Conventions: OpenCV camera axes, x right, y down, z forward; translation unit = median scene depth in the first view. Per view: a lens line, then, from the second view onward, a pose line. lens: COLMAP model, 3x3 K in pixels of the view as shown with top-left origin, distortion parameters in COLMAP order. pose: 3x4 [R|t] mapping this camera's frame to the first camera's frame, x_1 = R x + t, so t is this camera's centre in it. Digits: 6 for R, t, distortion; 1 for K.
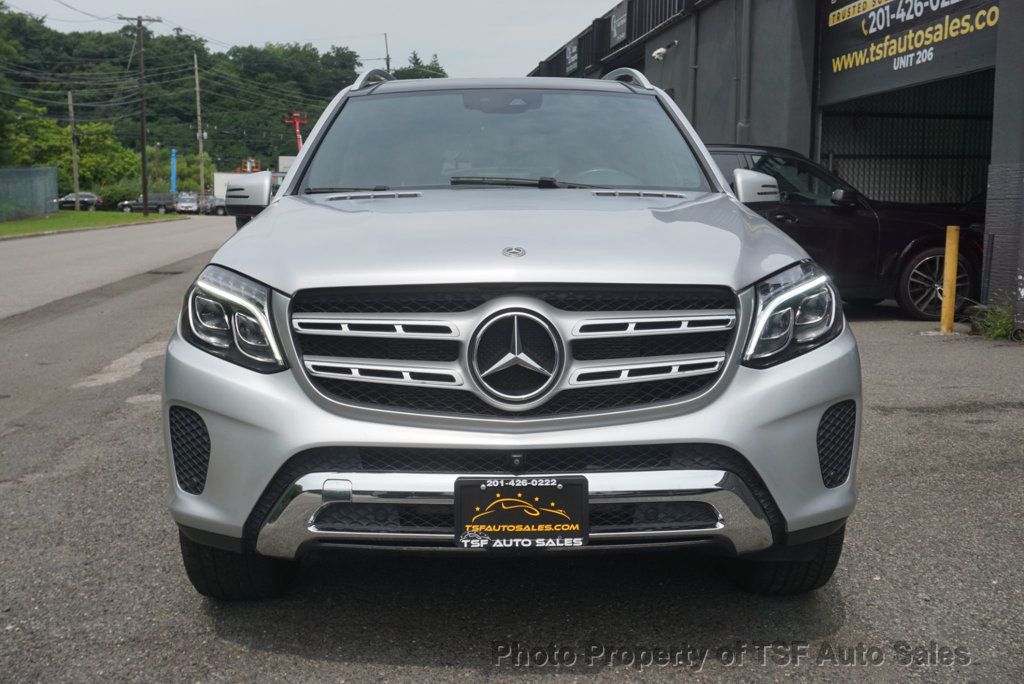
lens RADIAL K [[1107.2, 0, 509.0], [0, 1107.2, 341.6], [0, 0, 1]] dist [-0.000395, 0.000000]
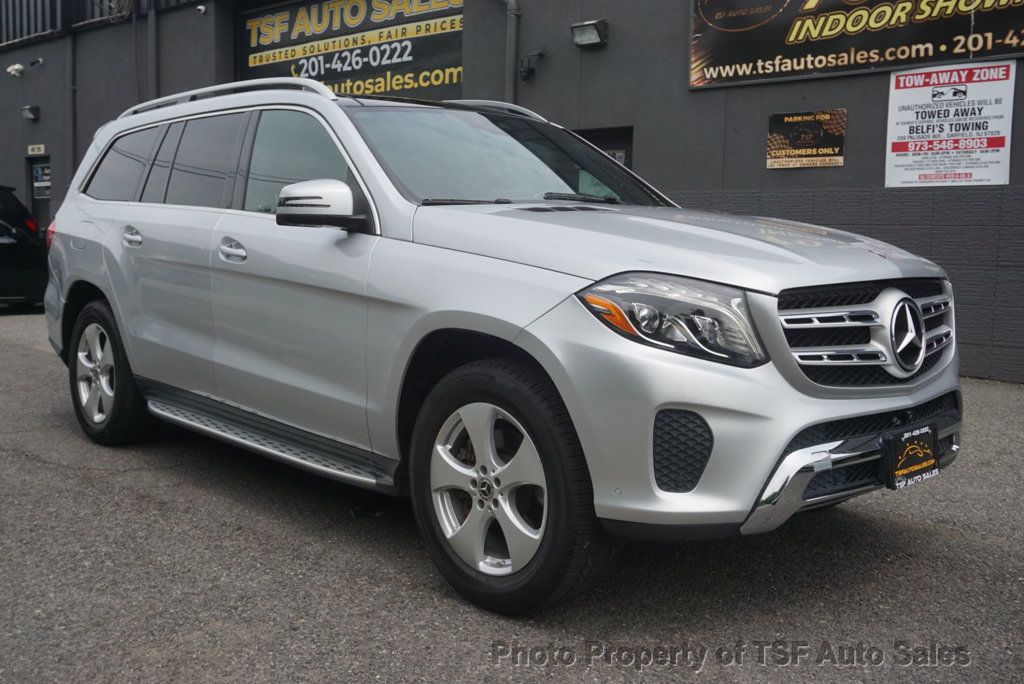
lens RADIAL K [[999.0, 0, 514.4], [0, 999.0, 340.0], [0, 0, 1]] dist [0.000049, 0.000000]
pose [[0.737796, -0.063522, 0.672029, -0.267216], [0.071417, 0.997320, 0.015864, -0.007892], [-0.671235, 0.036290, 0.740355, 0.107235]]
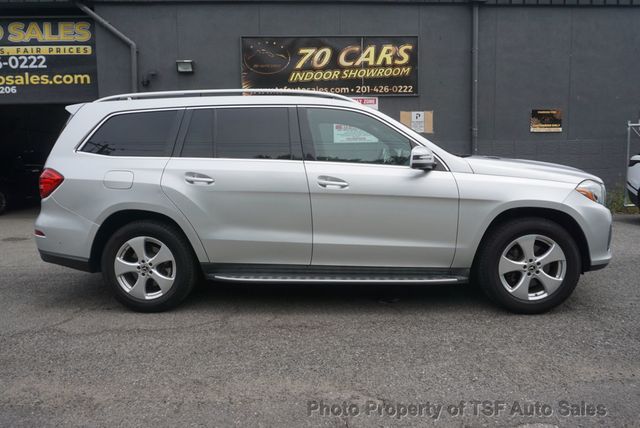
lens RADIAL K [[443.0, 0, 318.1], [0, 443.0, 214.3], [0, 0, 1]] dist [-0.042705, 0.022139]
pose [[0.061321, -0.130022, 0.989613, -0.409861], [0.139814, 0.982822, 0.120466, -0.061909], [-0.988277, 0.130975, 0.078447, 0.454518]]
